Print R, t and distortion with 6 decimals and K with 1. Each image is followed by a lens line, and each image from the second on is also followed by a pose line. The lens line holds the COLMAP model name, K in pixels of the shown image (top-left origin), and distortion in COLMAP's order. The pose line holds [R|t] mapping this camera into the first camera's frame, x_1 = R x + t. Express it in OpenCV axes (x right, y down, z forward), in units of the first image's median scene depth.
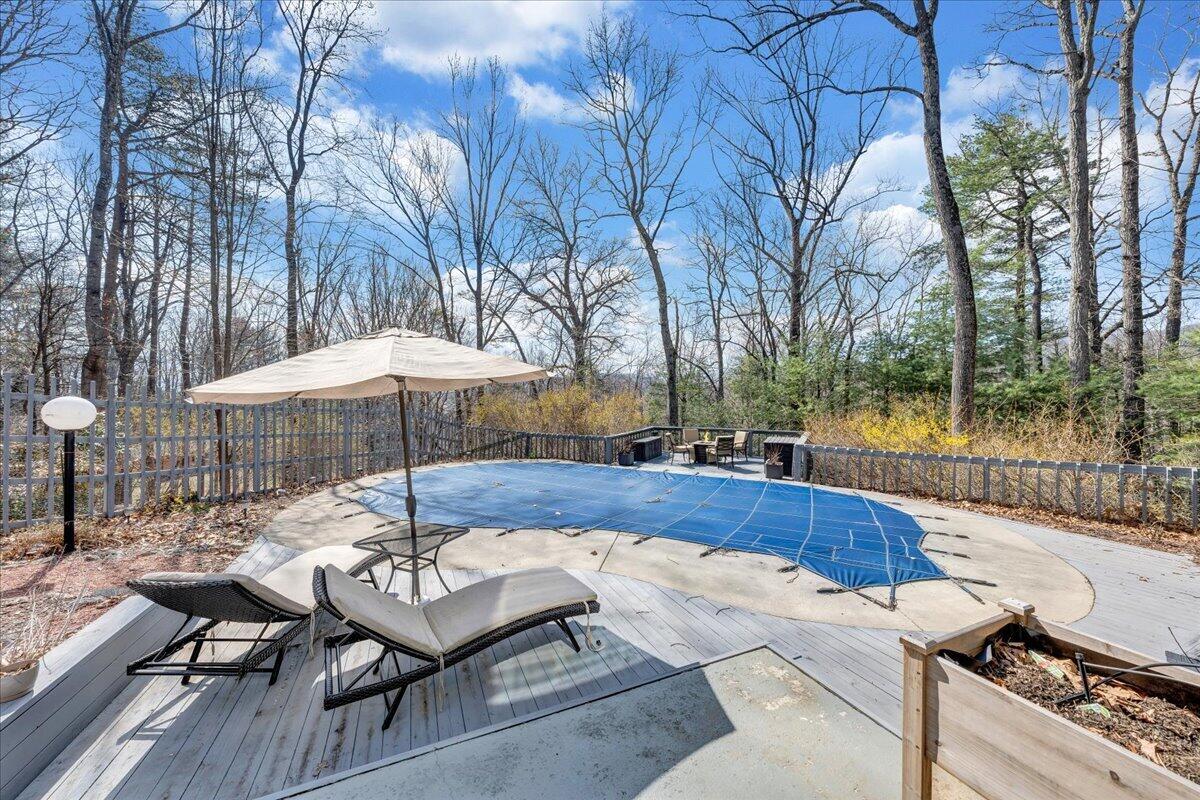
lens RADIAL K [[407.4, 0, 595.9], [0, 407.4, 398.4], [0, 0, 1]] dist [-0.002447, -0.000265]
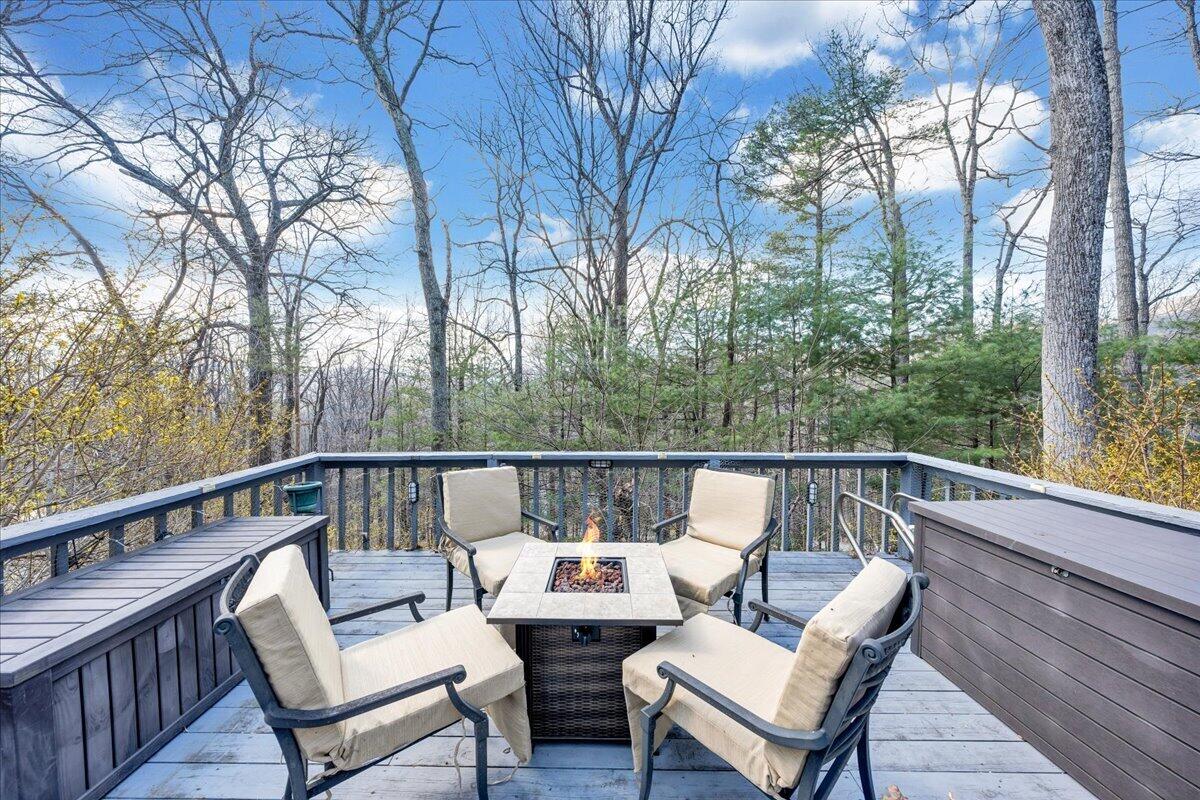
lens RADIAL K [[407.4, 0, 595.9], [0, 407.4, 398.4], [0, 0, 1]] dist [-0.002447, -0.000265]
pose [[0.865774, -0.005705, 0.500403, 0.080147], [0.006681, 0.999978, -0.000160, 0.022369], [-0.500391, 0.003482, 0.865793, 0.346641]]
